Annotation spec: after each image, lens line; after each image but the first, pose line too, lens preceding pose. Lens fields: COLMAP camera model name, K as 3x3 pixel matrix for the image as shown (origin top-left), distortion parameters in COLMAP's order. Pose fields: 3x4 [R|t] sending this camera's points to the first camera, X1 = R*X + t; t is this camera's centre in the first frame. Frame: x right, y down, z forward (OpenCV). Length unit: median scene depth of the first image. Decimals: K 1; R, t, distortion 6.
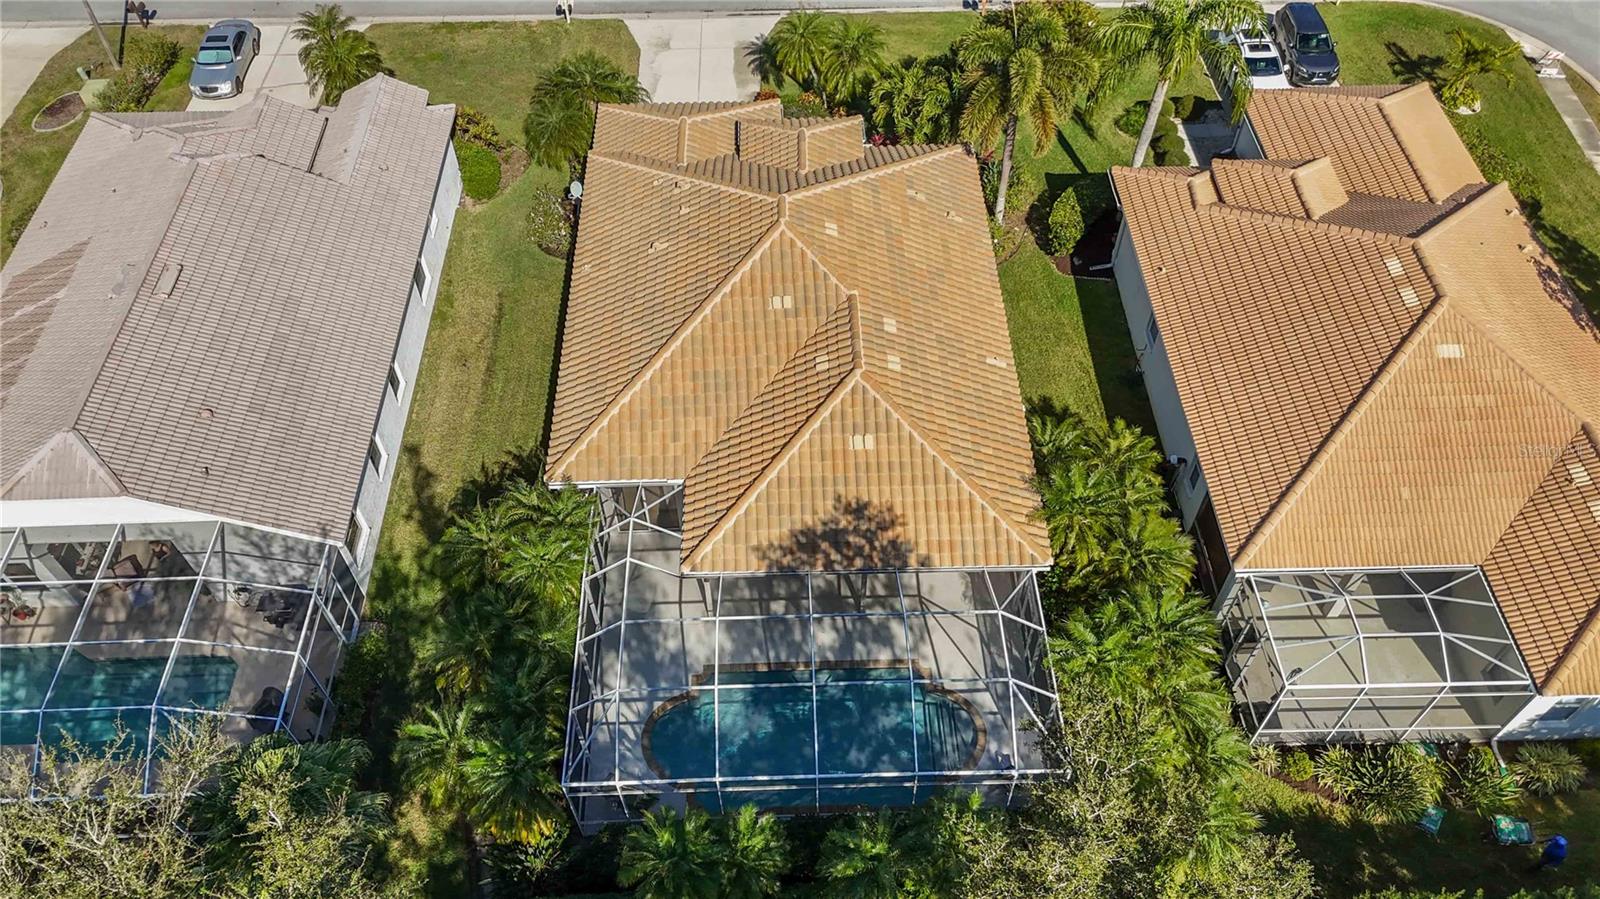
lens RADIAL K [[1176.7, 0, 803.0], [0, 1176.7, 453.3], [0, 0, 1]] dist [0.063045, -0.052108]
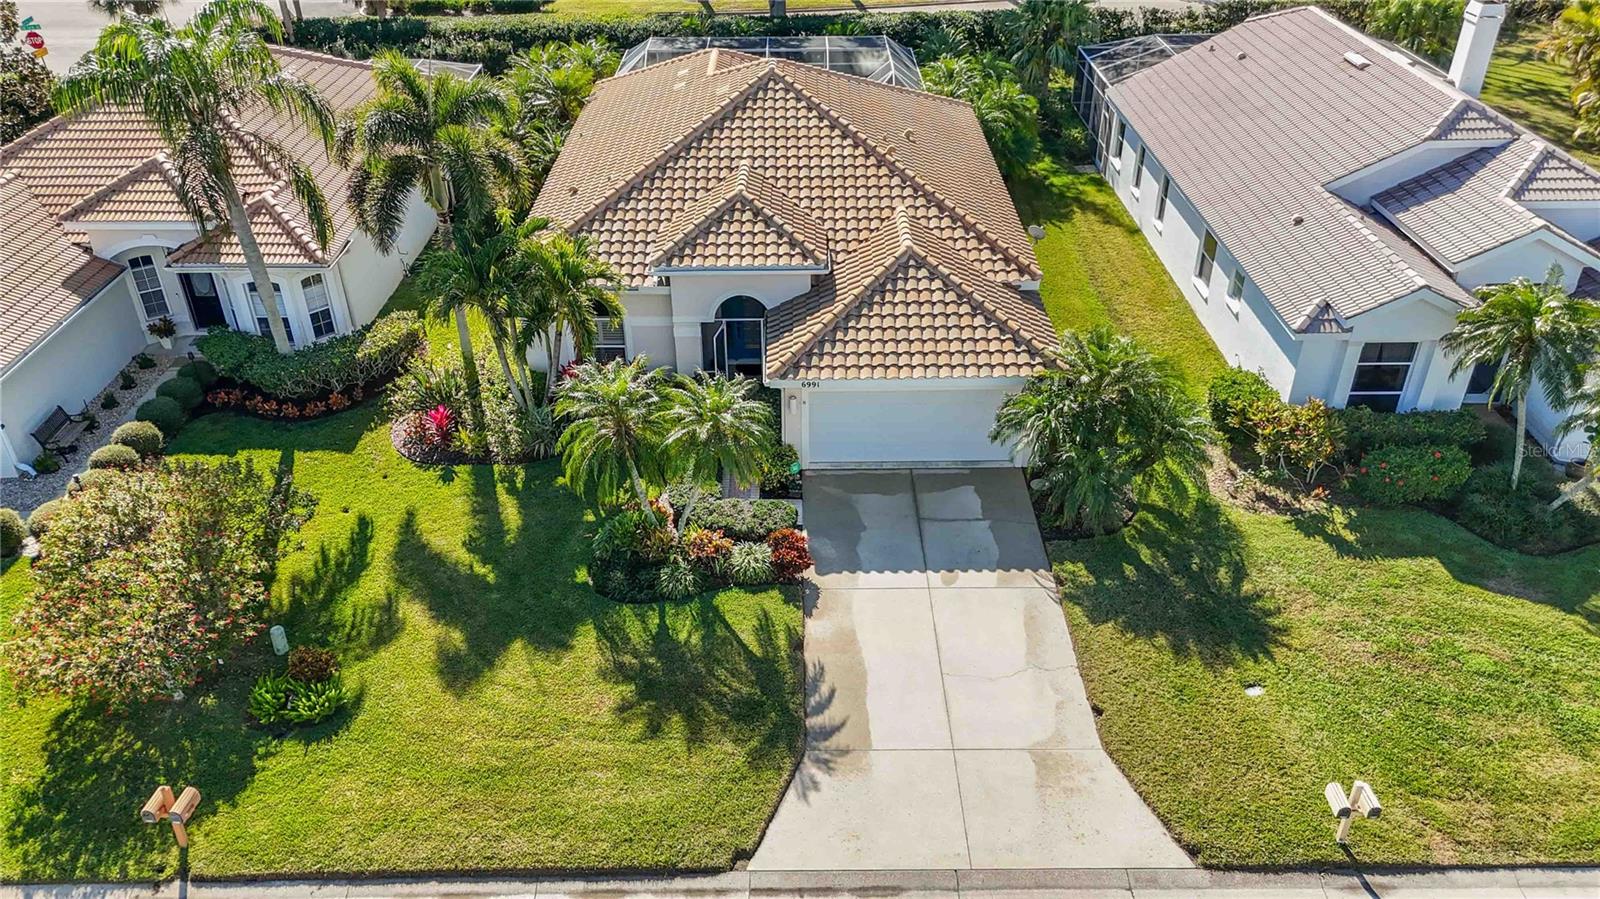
lens RADIAL K [[1176.7, 0, 801.1], [0, 1176.7, 444.0], [0, 0, 1]] dist [0.063045, -0.052108]
pose [[-0.999589, -0.000459, 0.028665, -0.064325], [0.028420, 0.115602, 0.992889, -1.066365], [-0.003770, 0.993295, -0.115542, 1.332577]]
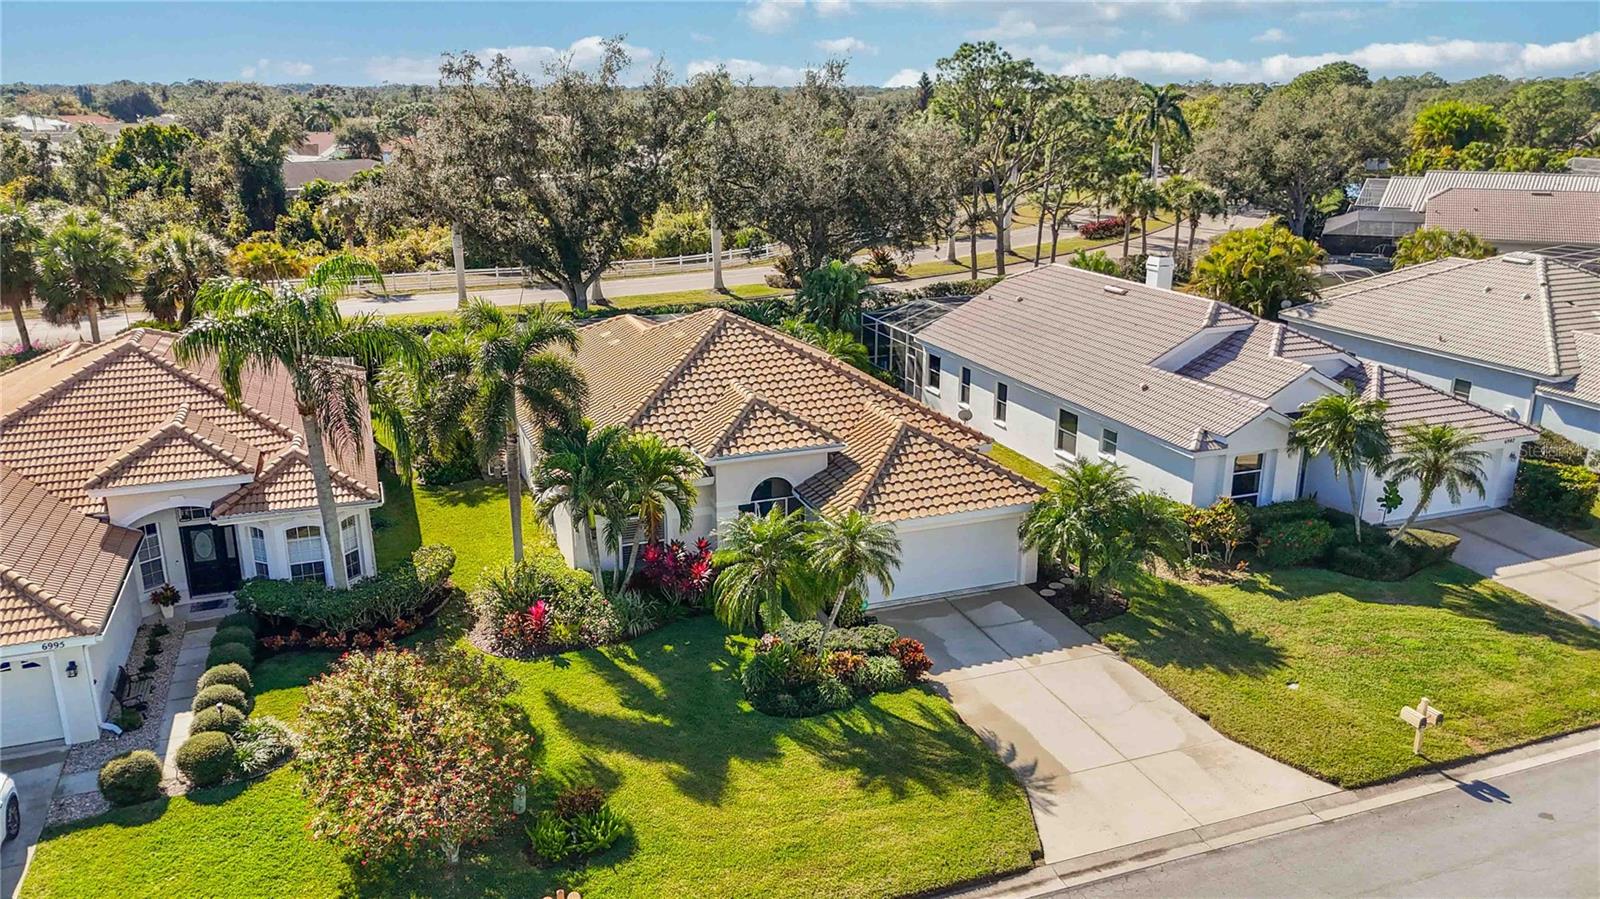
lens RADIAL K [[1176.7, 0, 800.4], [0, 1176.7, 444.0], [0, 0, 1]] dist [0.063045, -0.052108]
pose [[-0.946031, 0.101910, -0.307637, 0.260771], [-0.245911, 0.392542, 0.886250, -1.133096], [0.211078, 0.914071, -0.346295, 1.443709]]
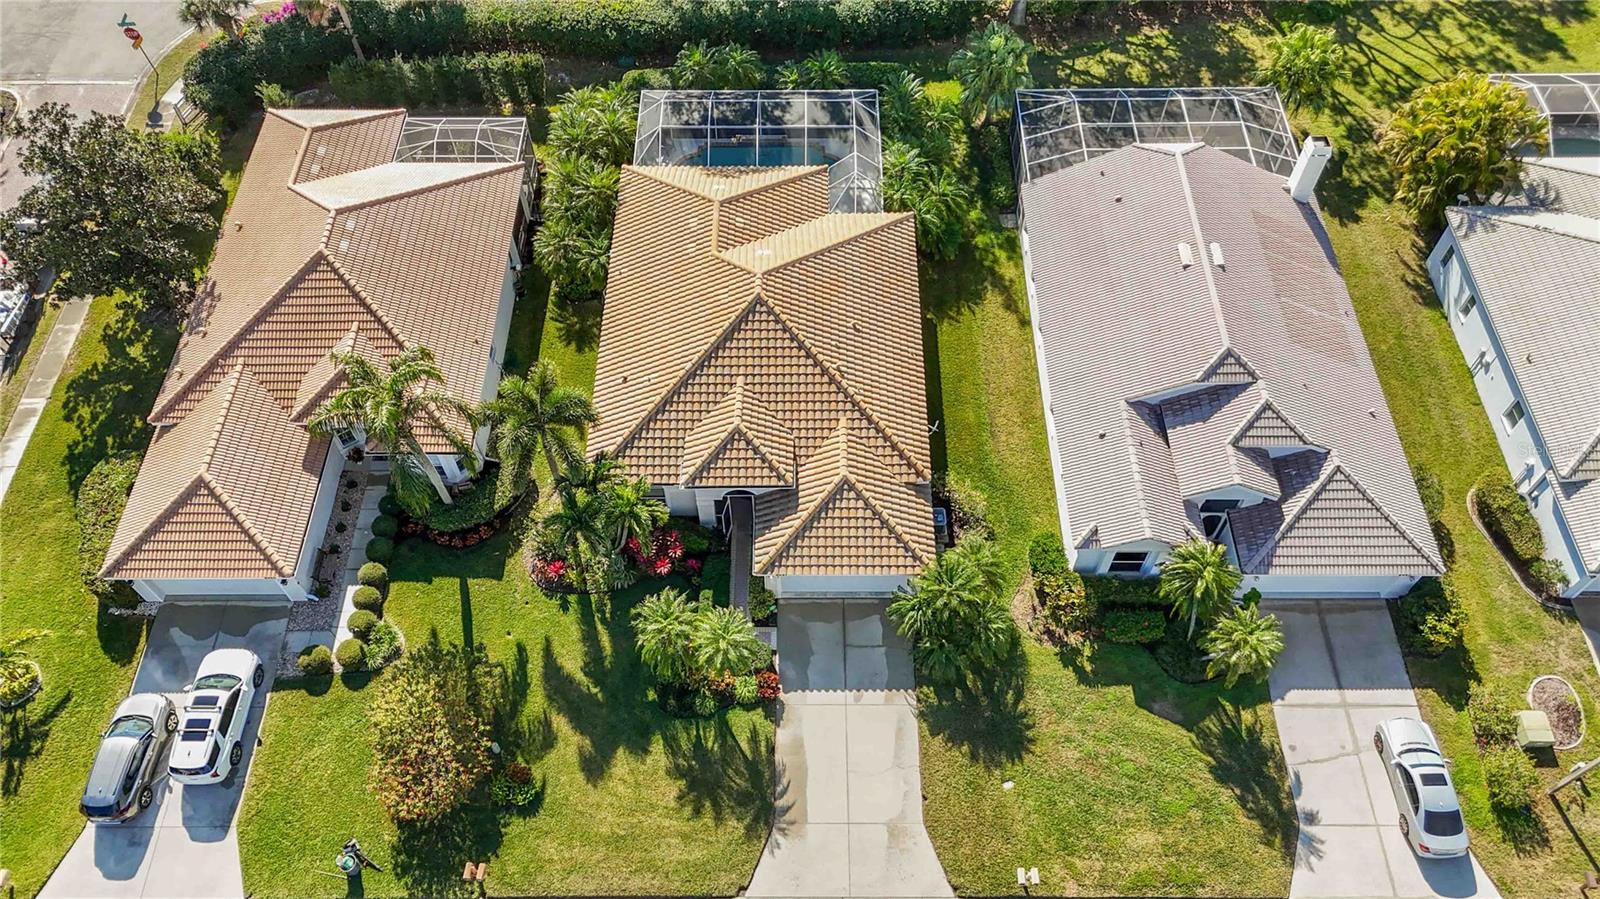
lens RADIAL K [[1176.7, 0, 799.5], [0, 1176.7, 443.5], [0, 0, 1]] dist [0.063045, -0.052108]
pose [[-0.999331, -0.018506, 0.031542, -0.103789], [0.035494, -0.283139, 0.958422, -1.466923], [-0.008806, 0.958900, 0.283606, 0.742988]]
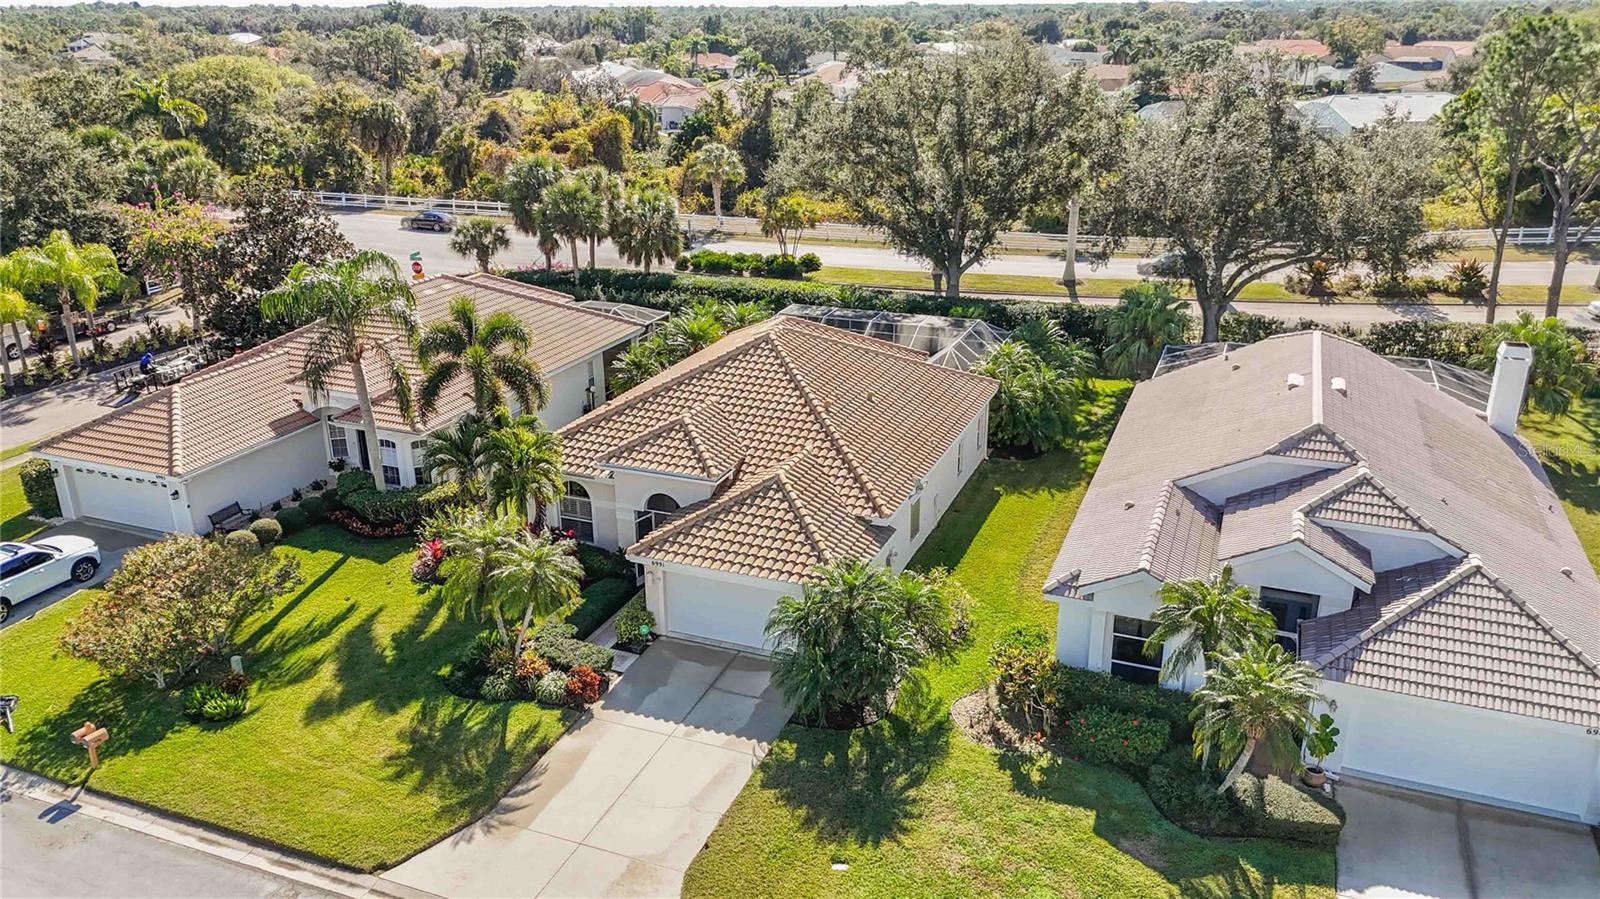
lens RADIAL K [[1176.7, 0, 802.9], [0, 1176.7, 442.8], [0, 0, 1]] dist [0.063045, -0.052108]
pose [[-0.916590, -0.125013, 0.379783, -0.492732], [0.319014, 0.343941, 0.883139, -1.167069], [-0.241026, 0.930632, -0.275372, 1.351247]]
